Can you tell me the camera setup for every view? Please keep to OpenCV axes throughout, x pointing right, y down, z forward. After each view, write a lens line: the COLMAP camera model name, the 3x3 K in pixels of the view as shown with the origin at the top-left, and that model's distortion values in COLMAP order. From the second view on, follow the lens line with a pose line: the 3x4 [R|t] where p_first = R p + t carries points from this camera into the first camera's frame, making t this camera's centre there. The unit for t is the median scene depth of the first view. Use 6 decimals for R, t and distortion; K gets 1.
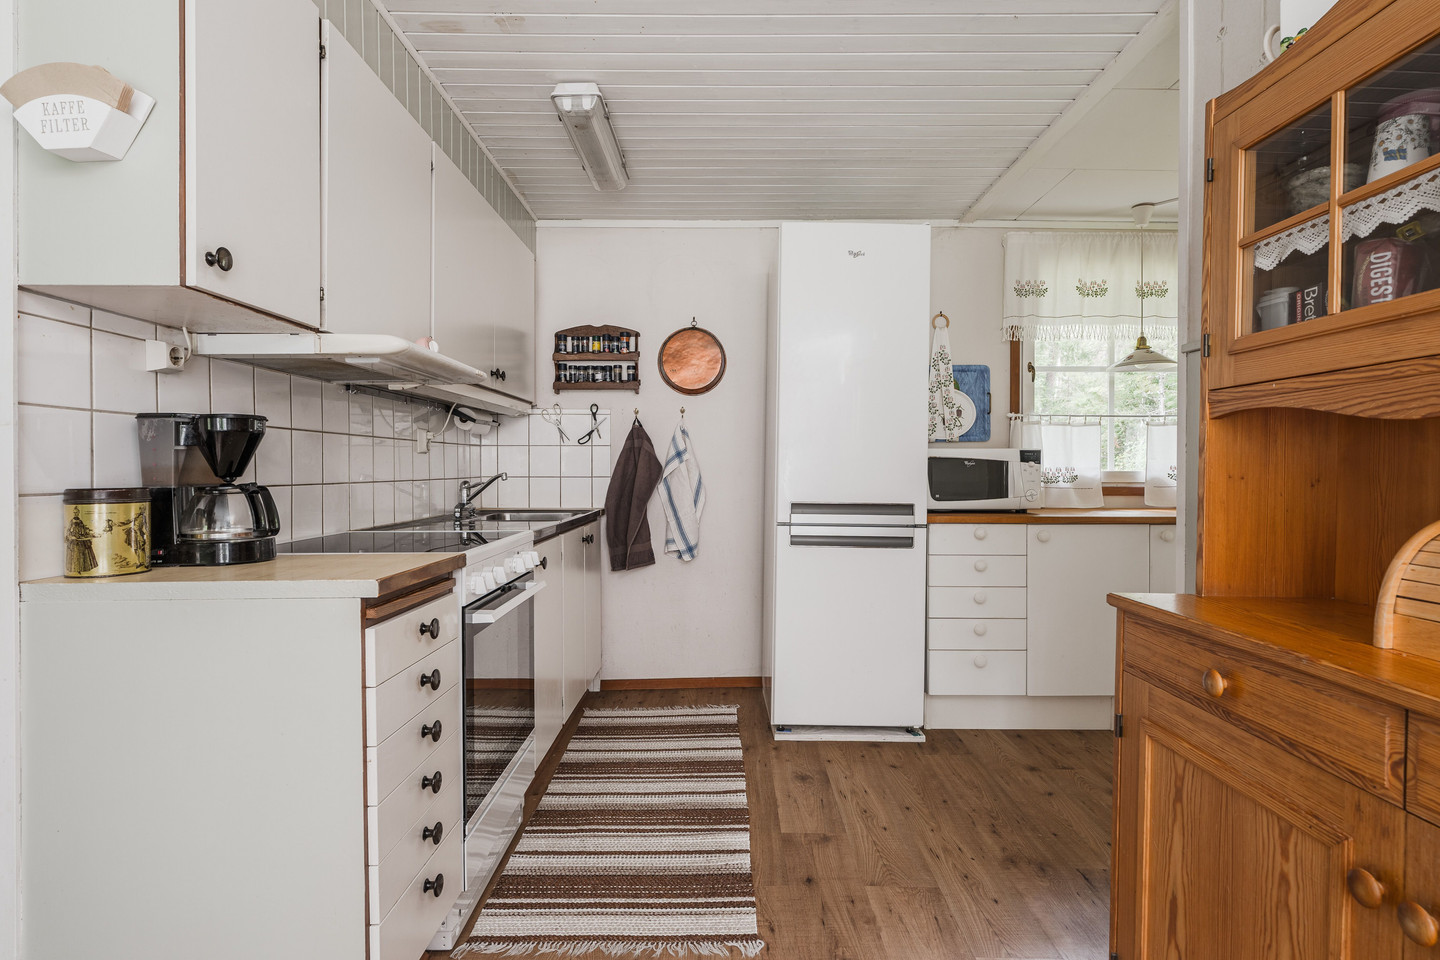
lens RADIAL K [[716.5, 0, 724.7], [0, 716.5, 478.2], [0, 0, 1]] dist [0.000323, 0.000115]
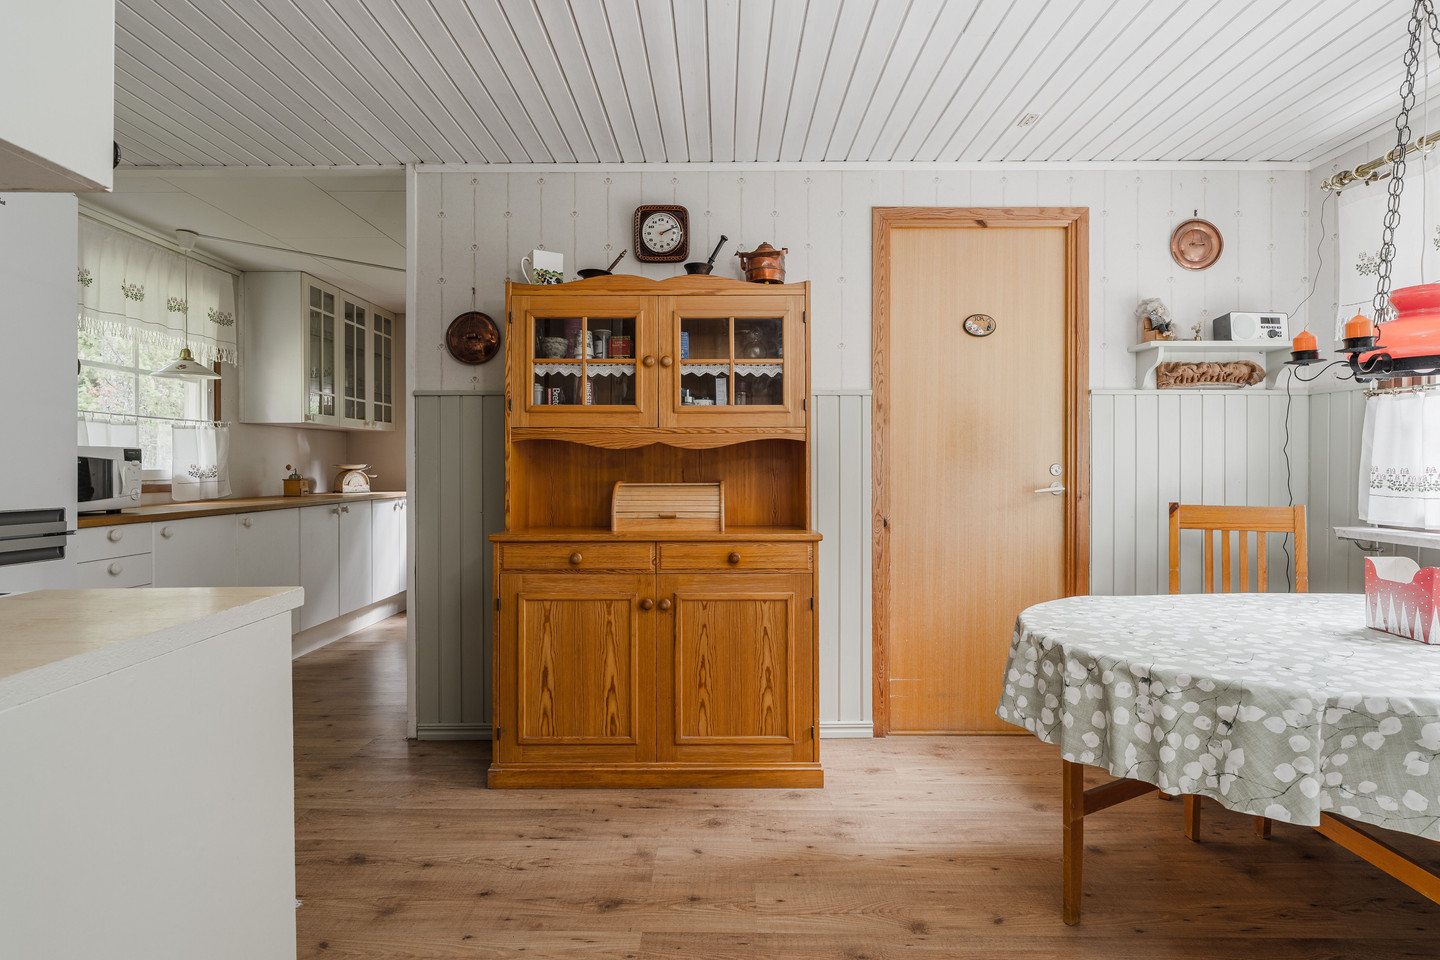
lens RADIAL K [[713.8, 0, 729.9], [0, 713.8, 469.8], [0, 0, 1]] dist [-0.006156, -0.000107]
pose [[0.009169, -0.007583, 0.999929, -0.556597], [0.016213, 0.999841, 0.007434, -0.004033], [-0.999827, 0.016143, 0.009290, 0.159988]]
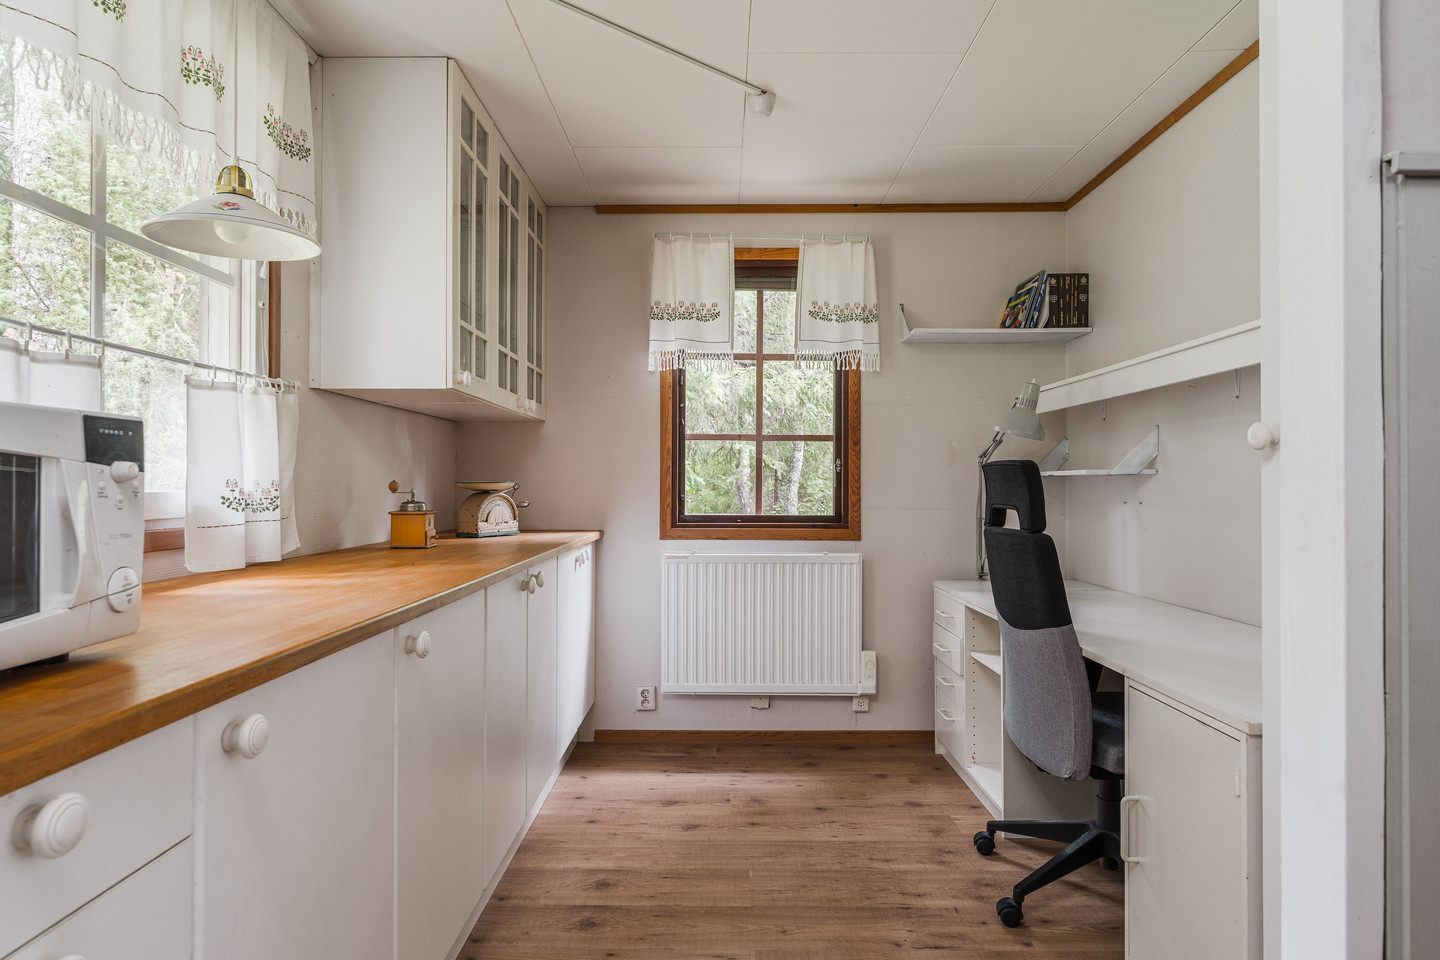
lens RADIAL K [[813.2, 0, 719.2], [0, 813.2, 481.8], [0, 0, 1]] dist [-0.005959, 0.000233]
pose [[0.015055, 0.002898, 0.999882, 0.127447], [0.011888, 0.999925, -0.003077, -0.011657], [-0.999816, 0.011933, 0.015019, 0.770429]]
